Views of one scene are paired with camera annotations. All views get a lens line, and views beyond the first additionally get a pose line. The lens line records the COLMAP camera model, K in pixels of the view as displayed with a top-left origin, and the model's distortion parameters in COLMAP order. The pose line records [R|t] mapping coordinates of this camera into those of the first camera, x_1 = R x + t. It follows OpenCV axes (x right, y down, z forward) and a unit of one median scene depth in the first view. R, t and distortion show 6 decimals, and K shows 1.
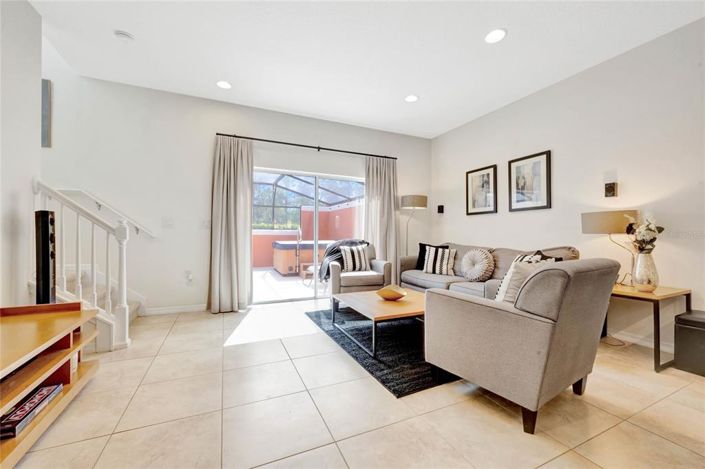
lens RADIAL K [[283.8, 0, 353.3], [0, 283.8, 230.2], [0, 0, 1]] dist [-0.000275, -0.000061]
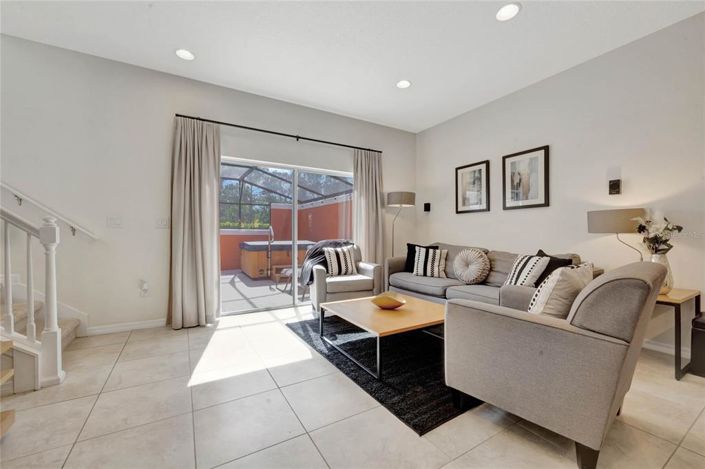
lens RADIAL K [[288.9, 0, 352.5], [0, 288.9, 234.5], [0, 0, 1]] dist [-0.000857, -0.000322]
pose [[0.994279, -0.004154, 0.106731, -0.062754], [0.002210, 0.999830, 0.018328, -0.001936], [-0.106789, -0.017987, 0.994119, 0.102016]]
